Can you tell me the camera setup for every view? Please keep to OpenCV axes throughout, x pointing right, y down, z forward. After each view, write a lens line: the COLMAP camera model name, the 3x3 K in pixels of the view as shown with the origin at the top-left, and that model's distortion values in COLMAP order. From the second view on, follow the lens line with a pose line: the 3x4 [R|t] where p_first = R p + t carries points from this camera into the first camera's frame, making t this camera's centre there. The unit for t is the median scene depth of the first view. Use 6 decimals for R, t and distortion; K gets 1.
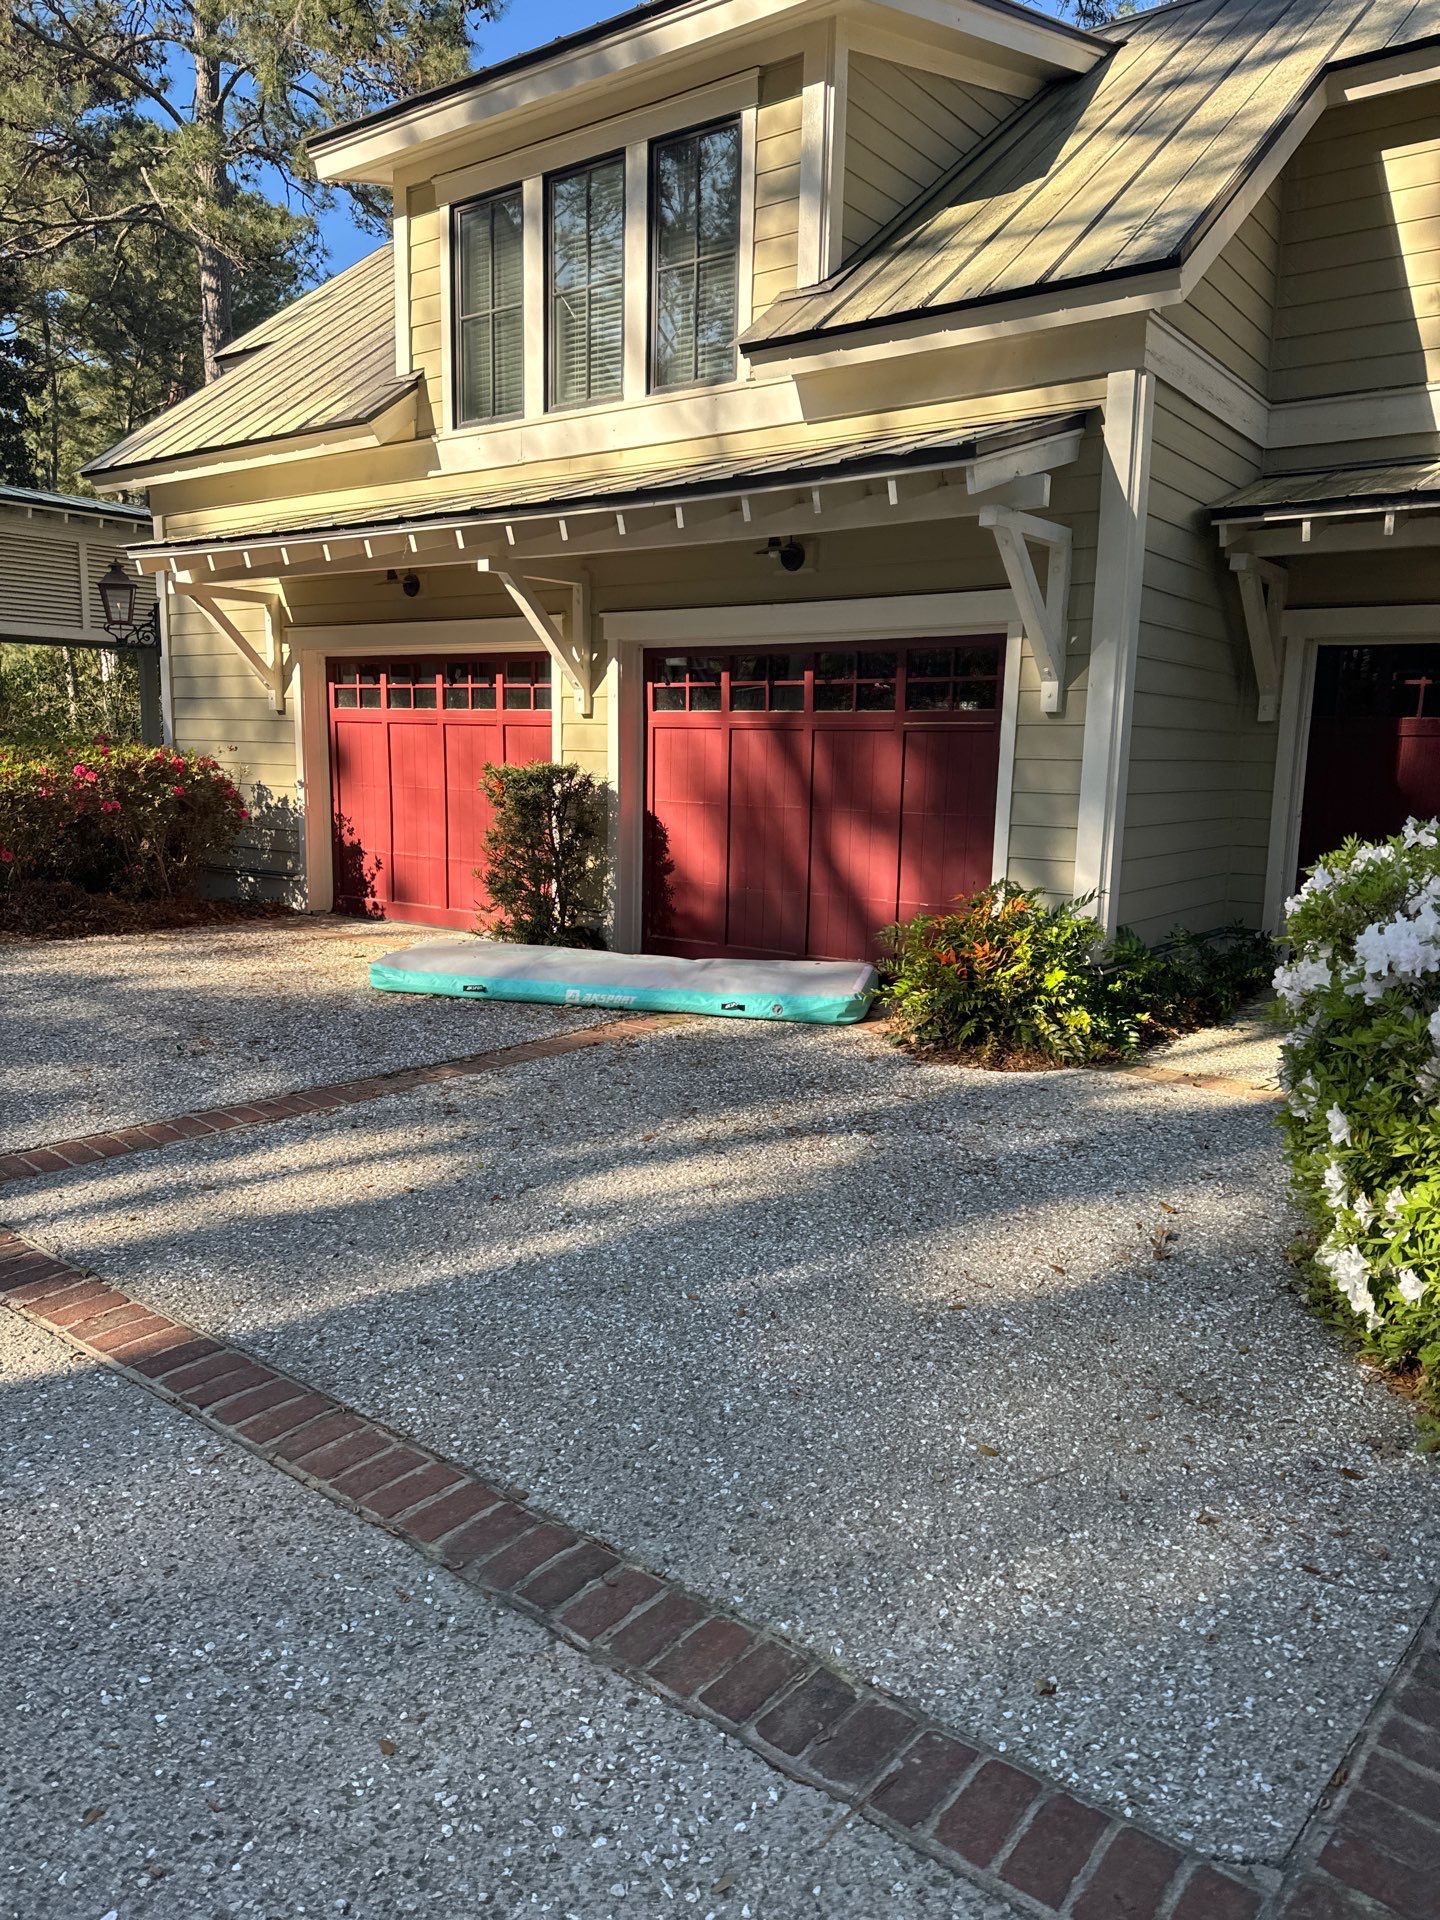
lens RADIAL K [[1326.7, 0, 723.3], [0, 1326.7, 979.1], [0, 0, 1]] dist [0.056941, -0.071559]
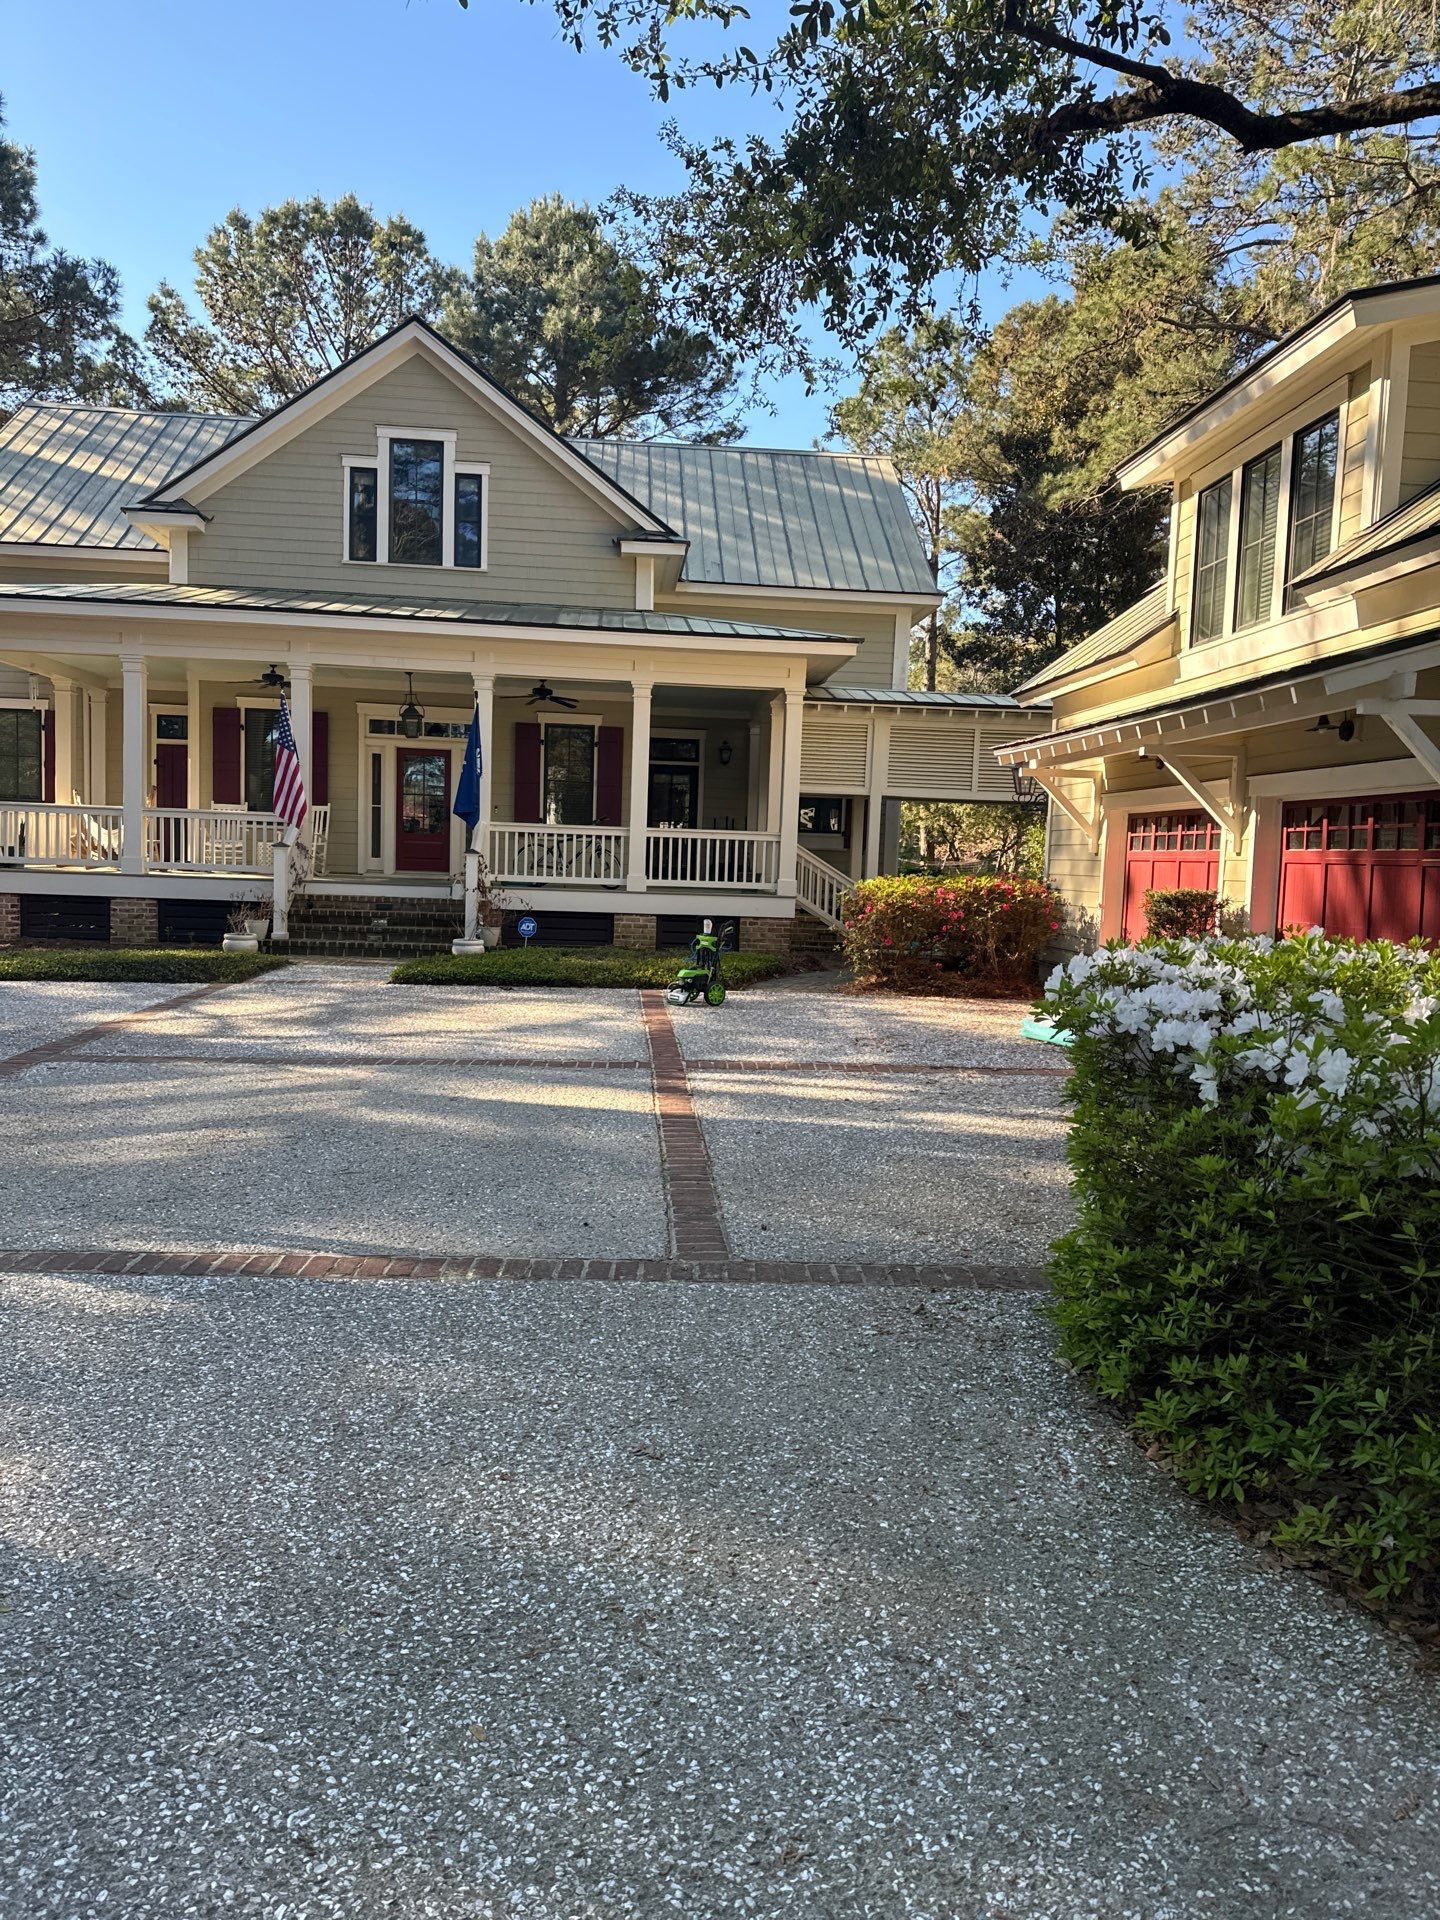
lens RADIAL K [[1326.7, 0, 734.8], [0, 1326.7, 970.4], [0, 0, 1]] dist [0.056941, -0.071559]
pose [[0.672888, 0.058366, -0.737438, 0.546769], [-0.137781, 0.989327, -0.047419, 0.043943], [0.726800, 0.133513, 0.673748, -0.222443]]
